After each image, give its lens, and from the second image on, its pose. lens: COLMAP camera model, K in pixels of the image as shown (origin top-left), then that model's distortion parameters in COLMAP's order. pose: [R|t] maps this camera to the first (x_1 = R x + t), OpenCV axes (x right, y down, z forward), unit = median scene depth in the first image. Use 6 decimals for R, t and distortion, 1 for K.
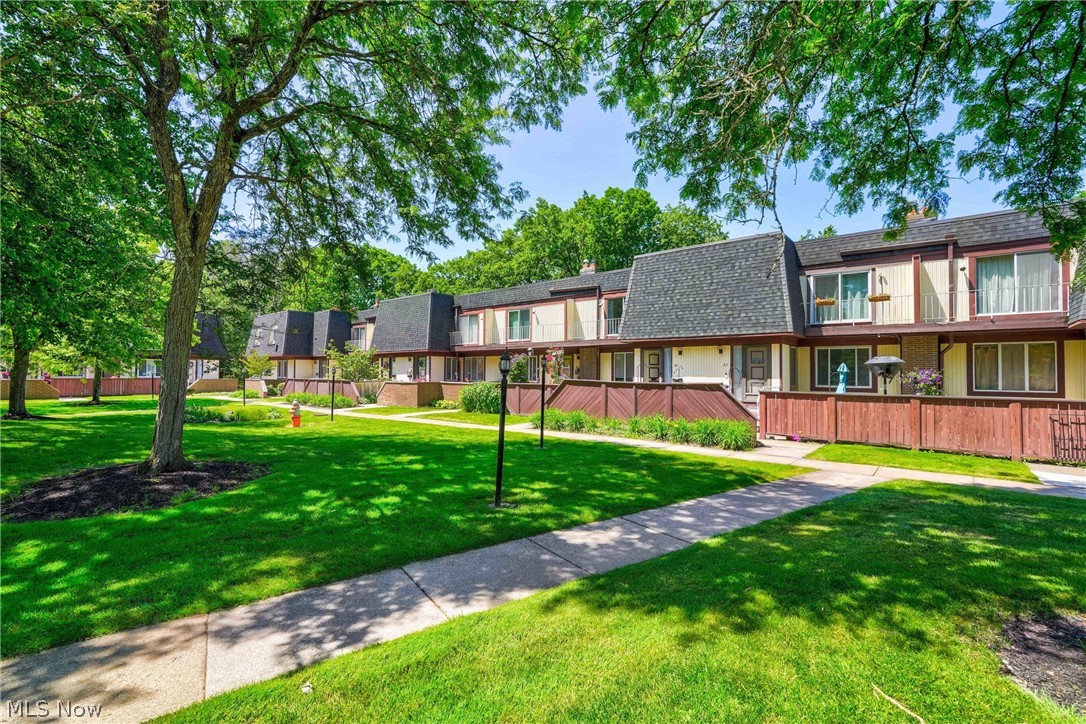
lens RADIAL K [[476.4, 0, 548.3], [0, 476.4, 361.3], [0, 0, 1]] dist [-0.011885, 0.005768]
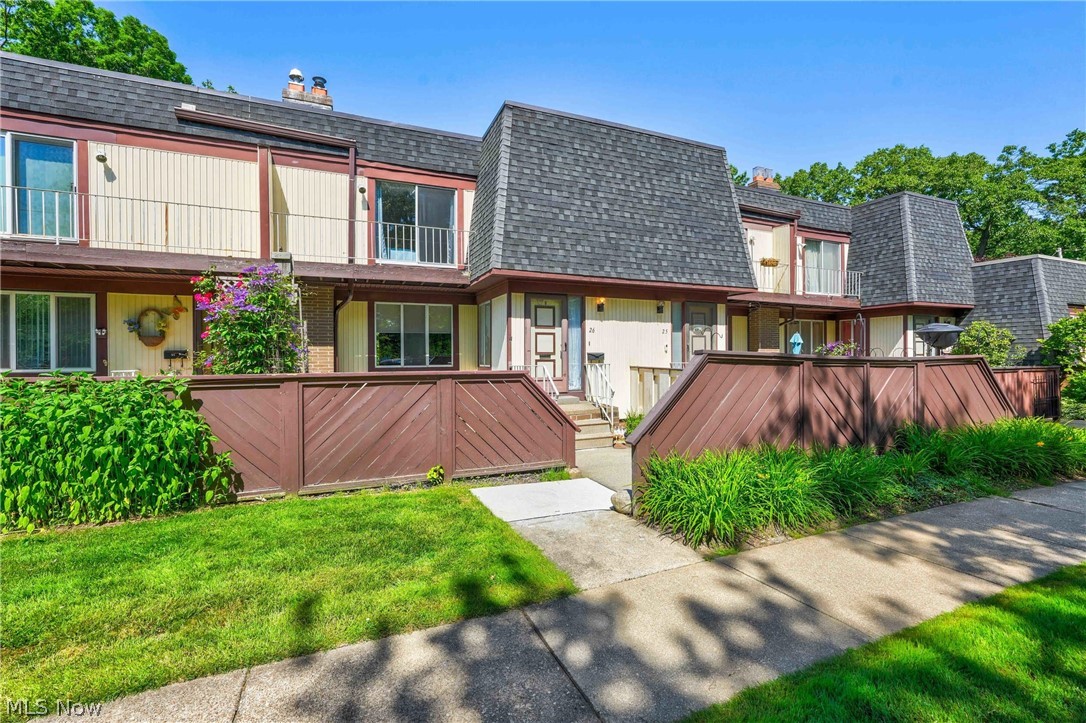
lens RADIAL K [[476.4, 0, 543.5], [0, 476.4, 357.4], [0, 0, 1]] dist [-0.011885, 0.005768]
pose [[0.460477, -0.009604, 0.887620, -0.221715], [-0.018876, 0.999609, 0.020608, 0.026987], [-0.887471, -0.026245, 0.460116, 0.713862]]
